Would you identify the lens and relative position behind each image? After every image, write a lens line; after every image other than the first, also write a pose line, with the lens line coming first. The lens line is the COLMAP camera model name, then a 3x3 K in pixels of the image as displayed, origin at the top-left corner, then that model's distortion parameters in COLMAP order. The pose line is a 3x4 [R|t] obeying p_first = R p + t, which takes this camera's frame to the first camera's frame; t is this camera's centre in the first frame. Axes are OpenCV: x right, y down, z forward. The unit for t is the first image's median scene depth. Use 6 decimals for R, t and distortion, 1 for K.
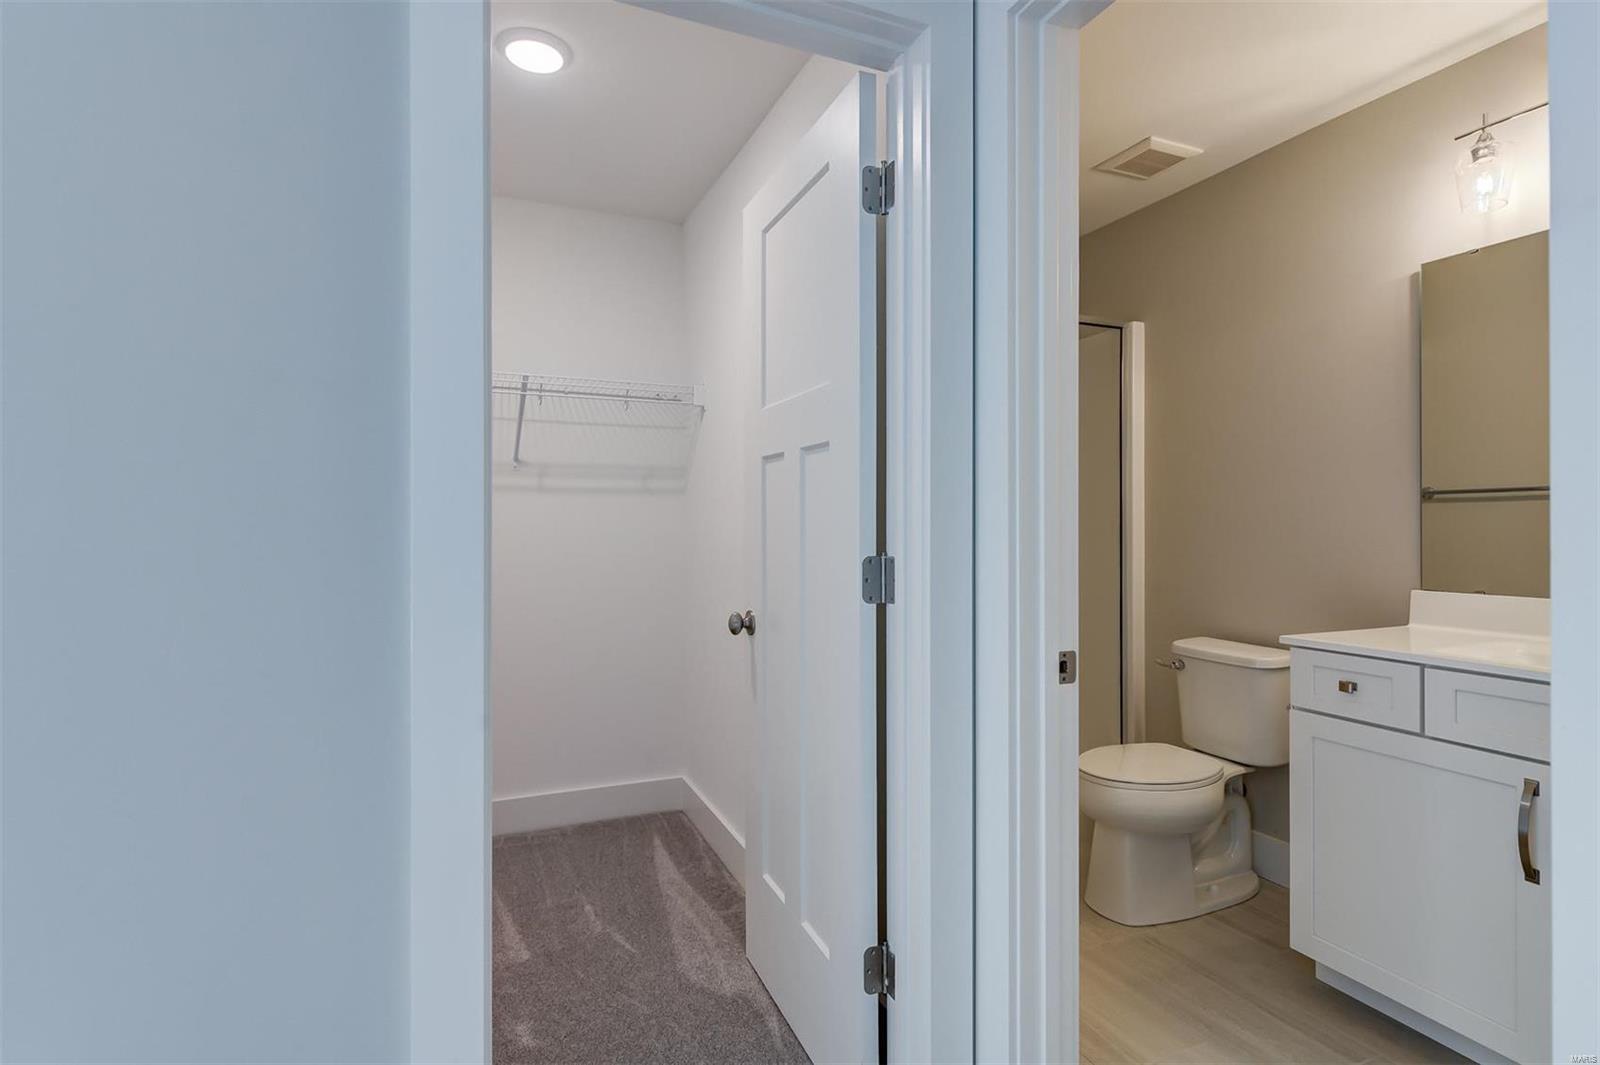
lens RADIAL K [[796.3, 0, 788.0], [0, 796.3, 526.9], [0, 0, 1]] dist [0.008155, -0.001227]
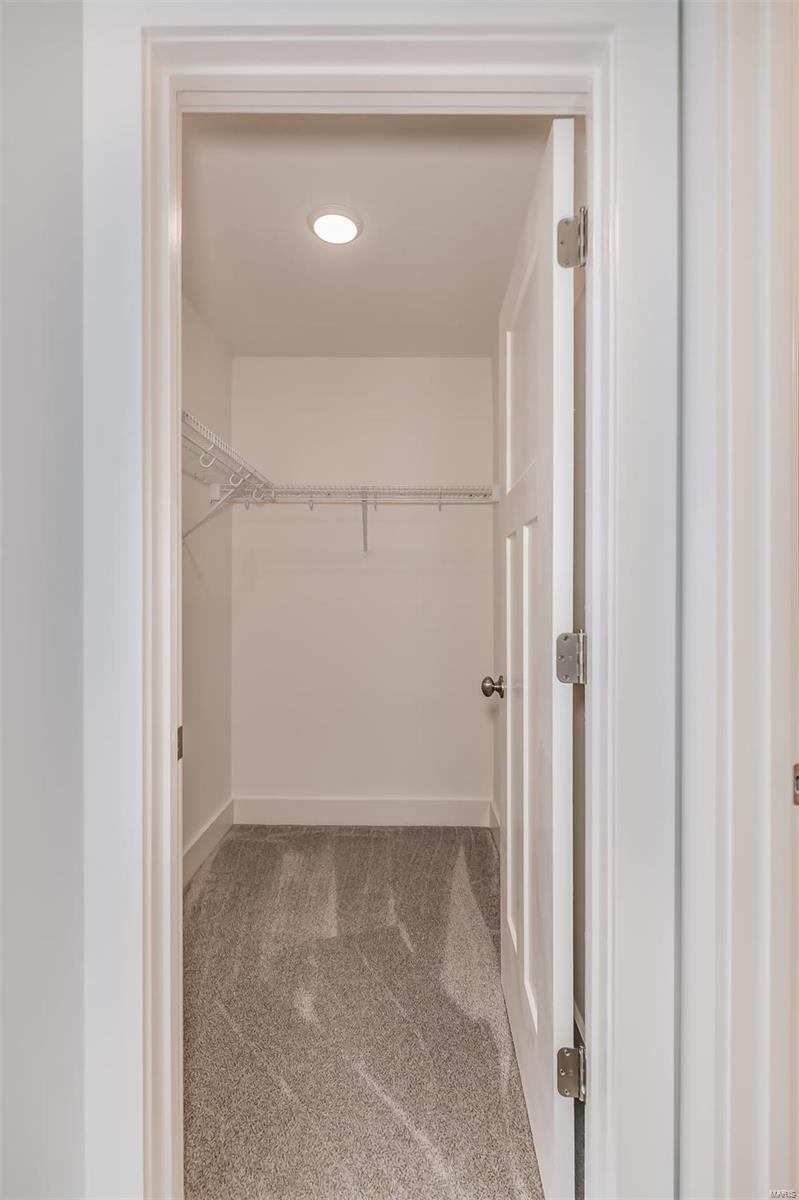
lens RADIAL K [[562.4, 0, 401.9], [0, 562.4, 599.6], [0, 0, 1]] dist [0.003259, -0.000843]
pose [[0.919147, 0.005136, -0.393880, 0.117111], [-0.004190, 0.999986, 0.003261, -0.002468], [0.393891, -0.001347, 0.919156, 0.196437]]
